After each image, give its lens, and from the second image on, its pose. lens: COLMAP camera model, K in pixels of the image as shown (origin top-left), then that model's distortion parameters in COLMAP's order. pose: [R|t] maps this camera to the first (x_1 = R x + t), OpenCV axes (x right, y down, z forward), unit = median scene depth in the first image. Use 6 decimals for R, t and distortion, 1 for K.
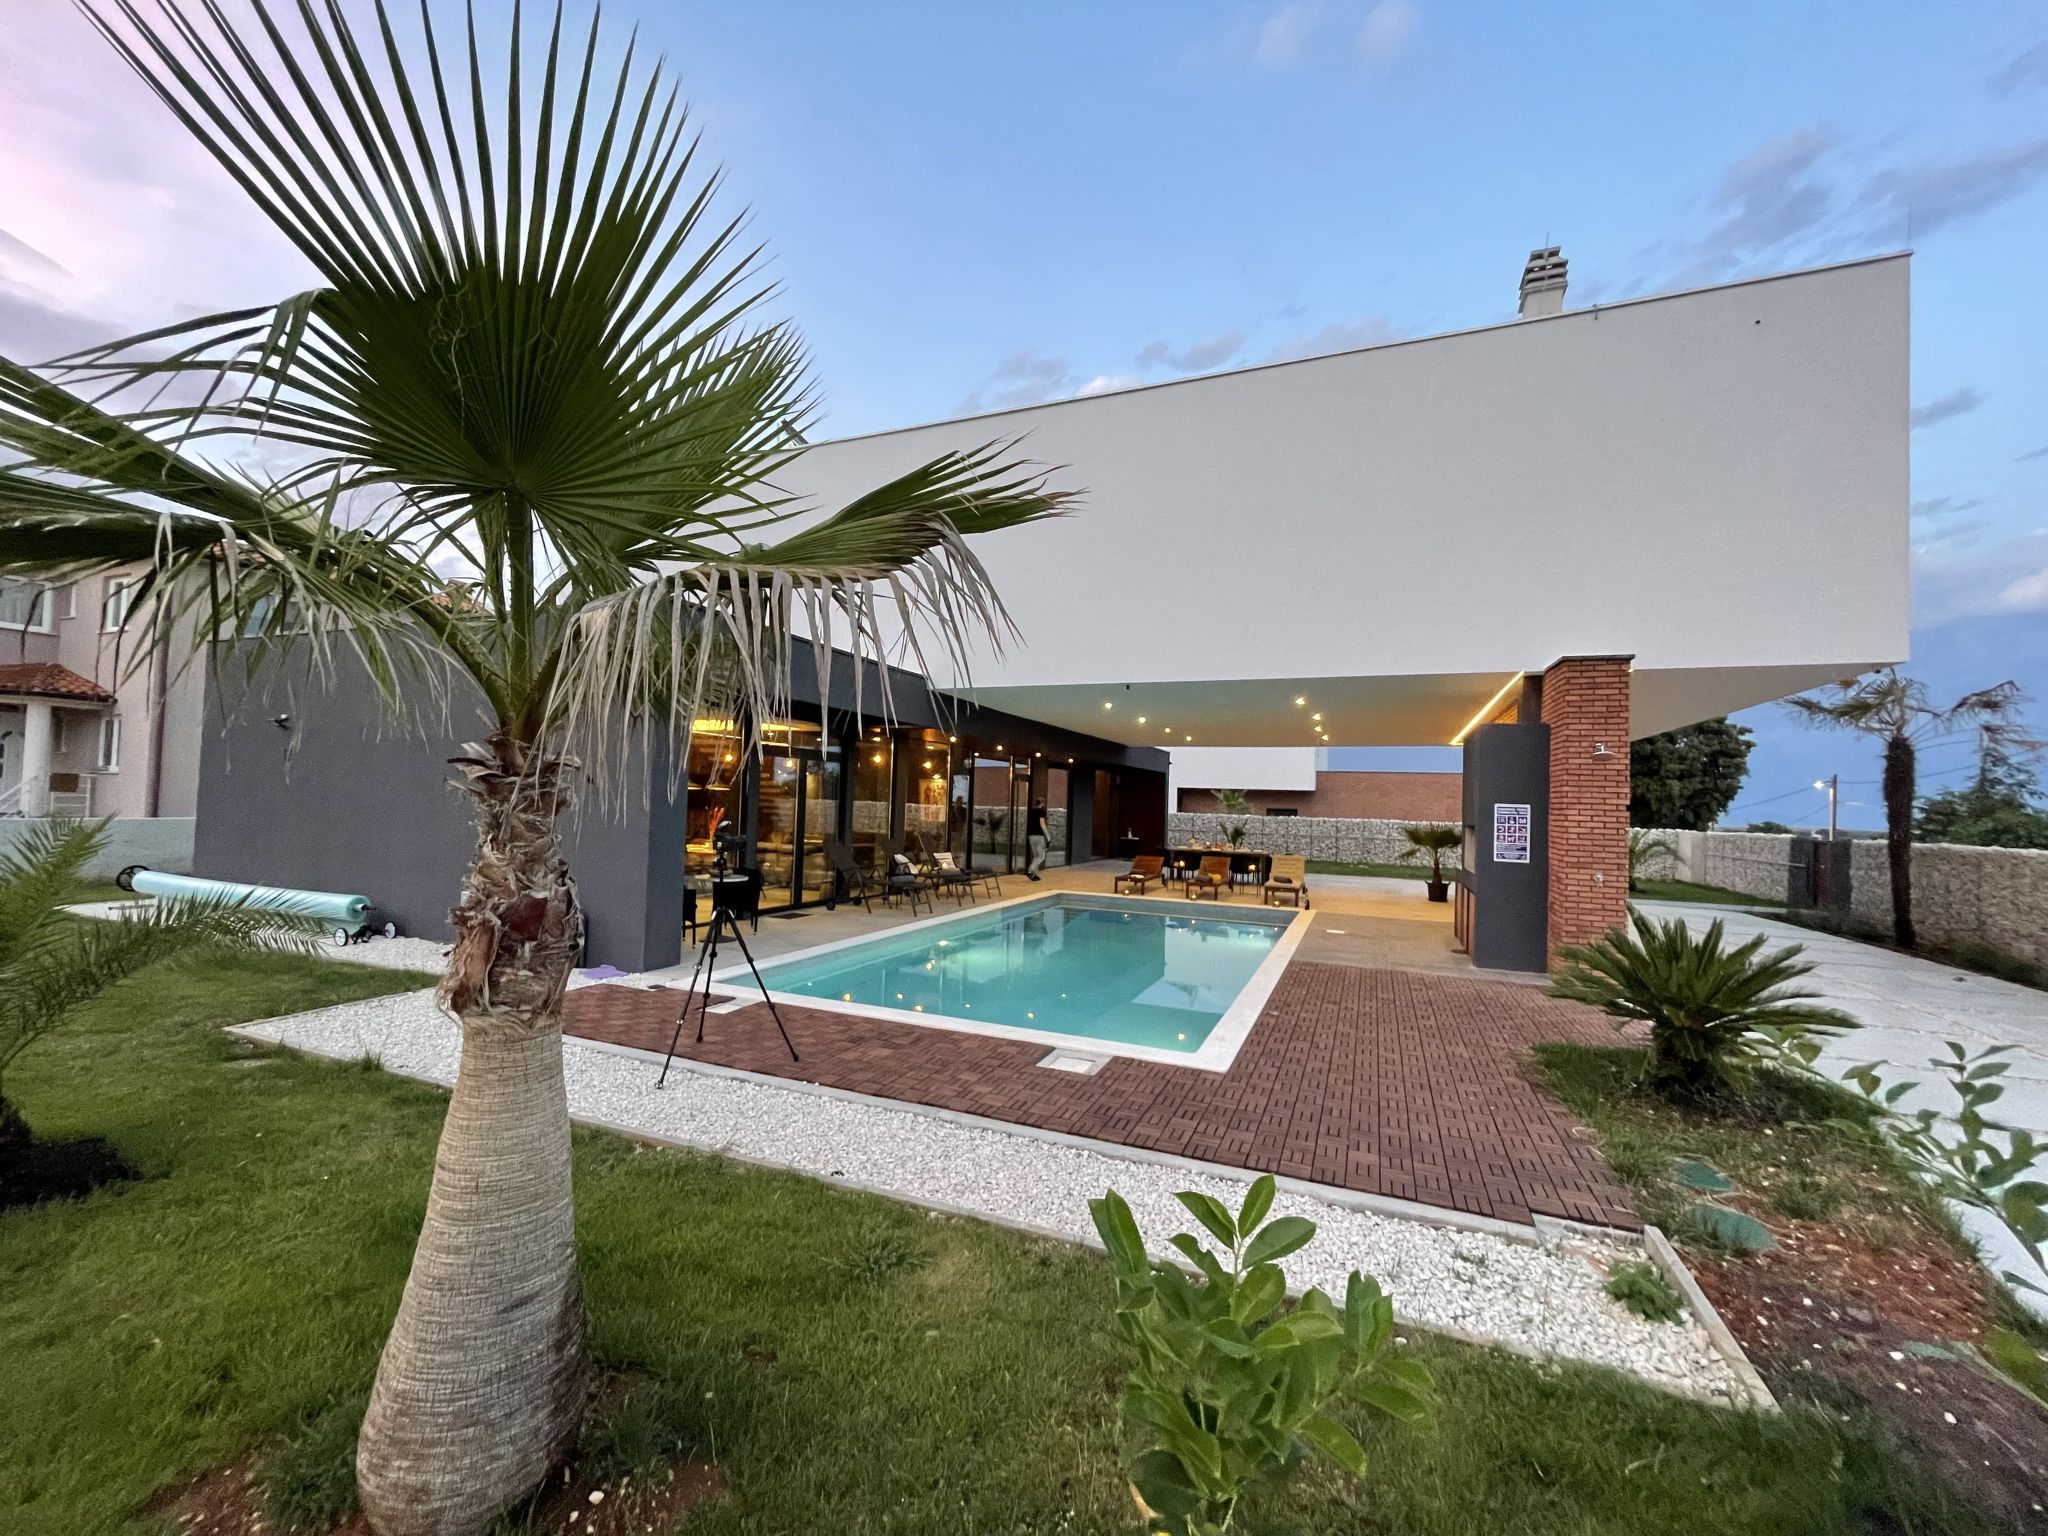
lens RADIAL K [[825.3, 0, 1023.4], [0, 825.3, 770.9], [0, 0, 1]] dist [-0.000723, -0.000901]
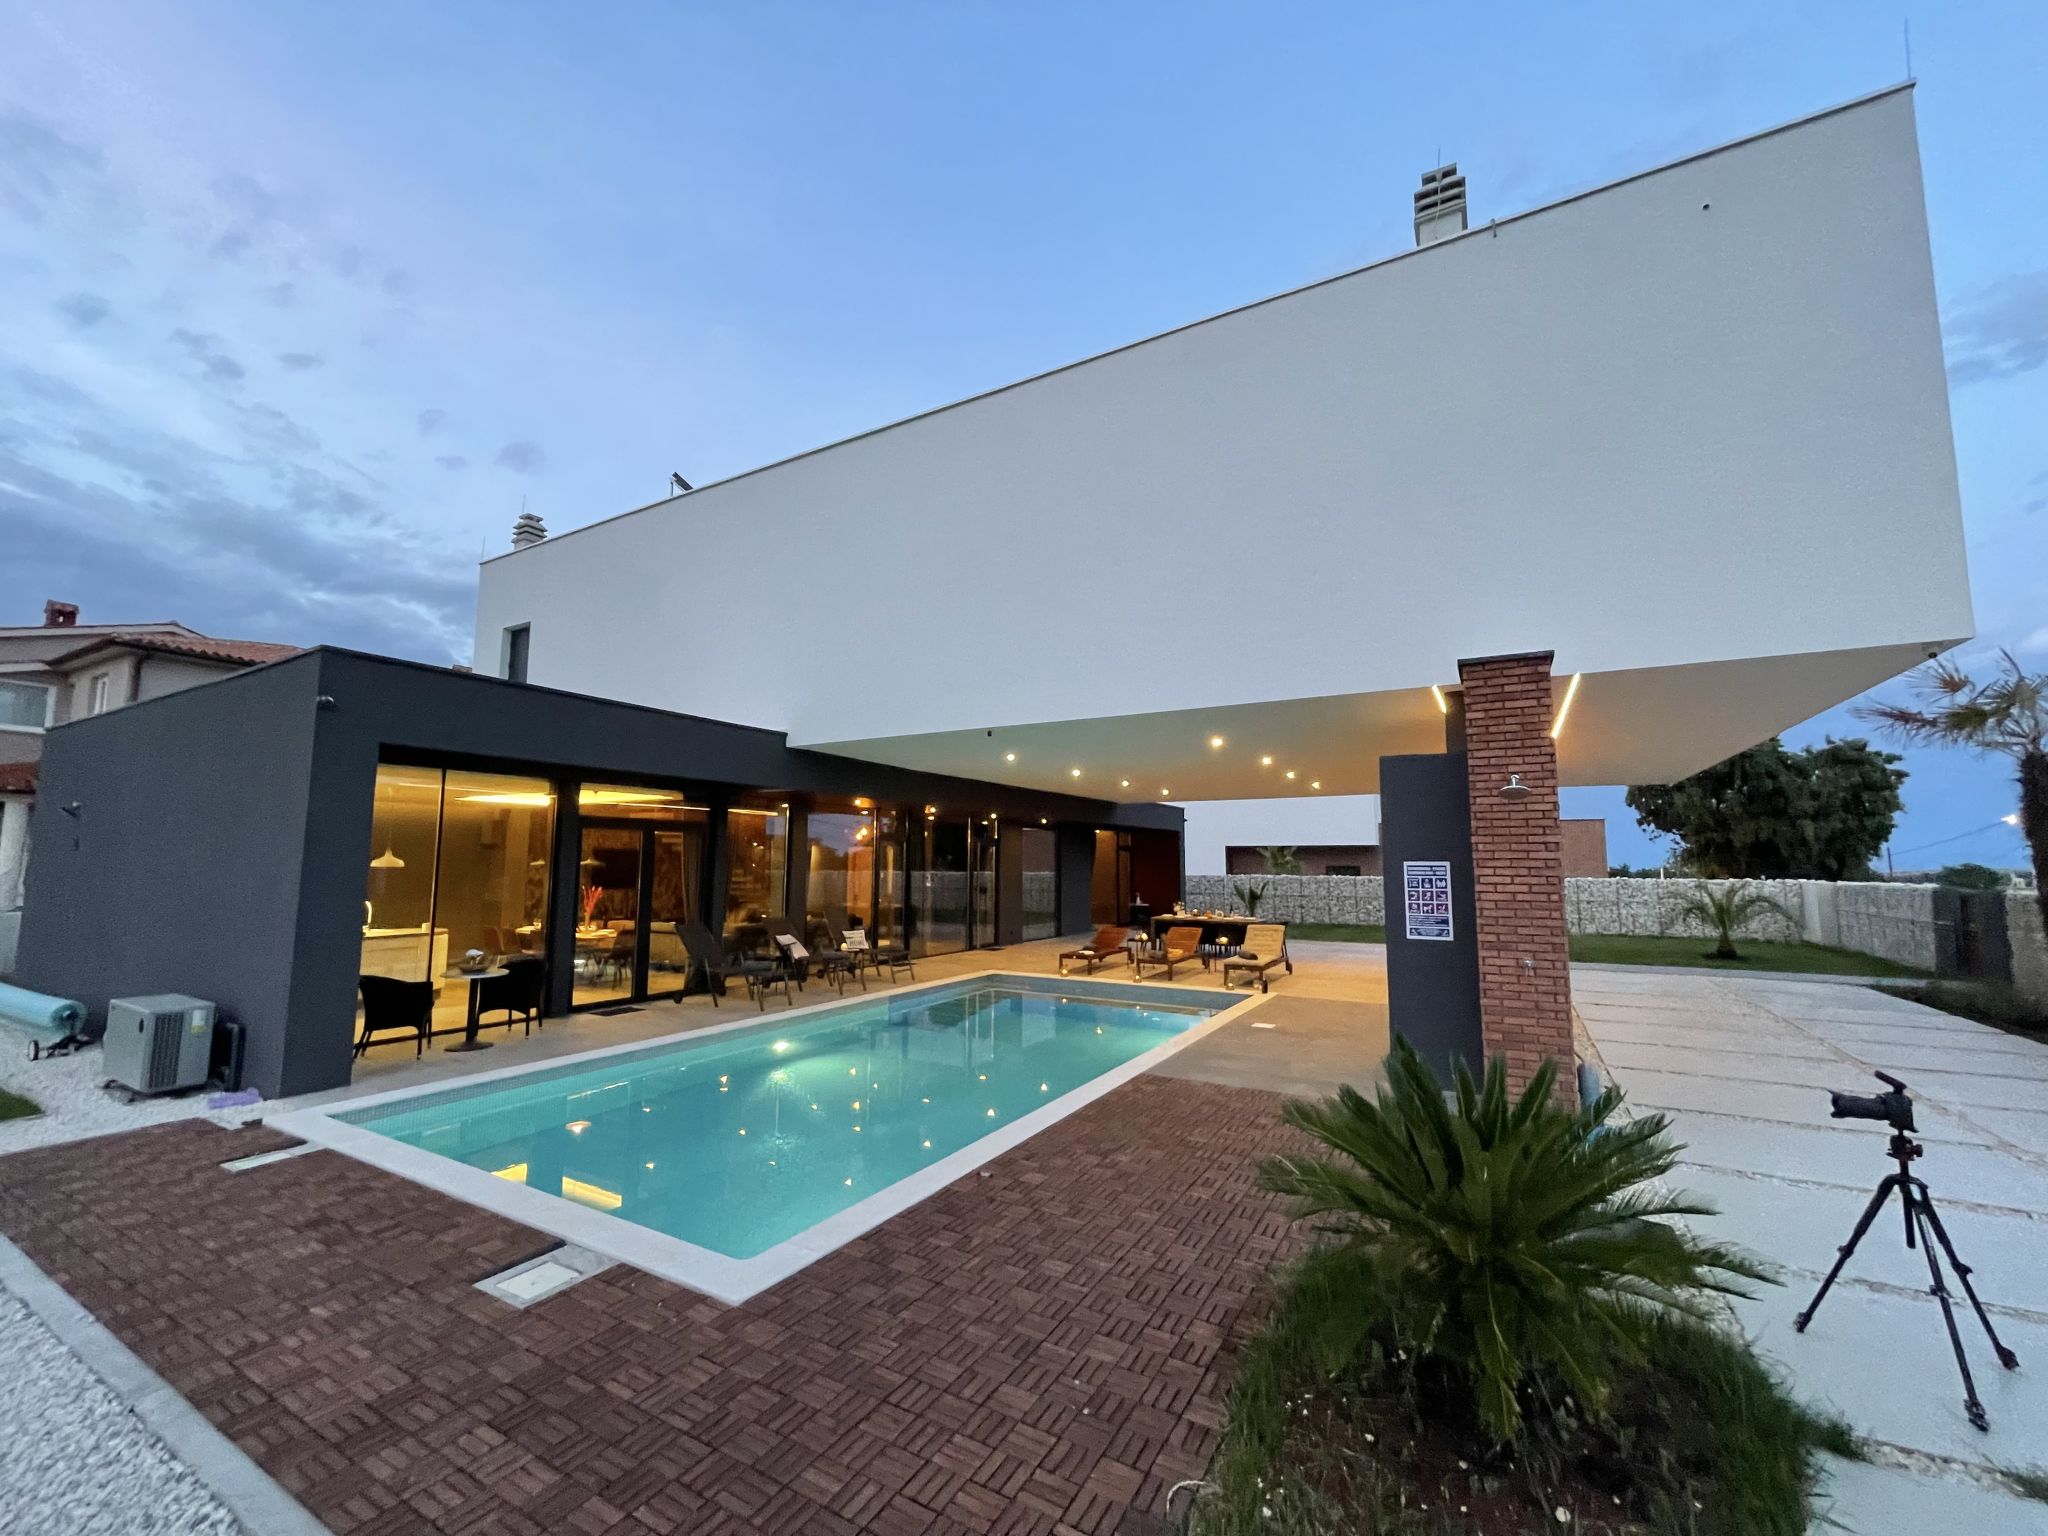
lens RADIAL K [[825.3, 0, 1025.5], [0, 825.3, 771.2], [0, 0, 1]] dist [-0.000723, -0.000901]
pose [[0.992508, -0.041172, -0.115038, 0.193507], [0.032227, 0.996388, -0.078561, 0.003549], [0.117857, 0.074265, 0.990250, 0.126061]]
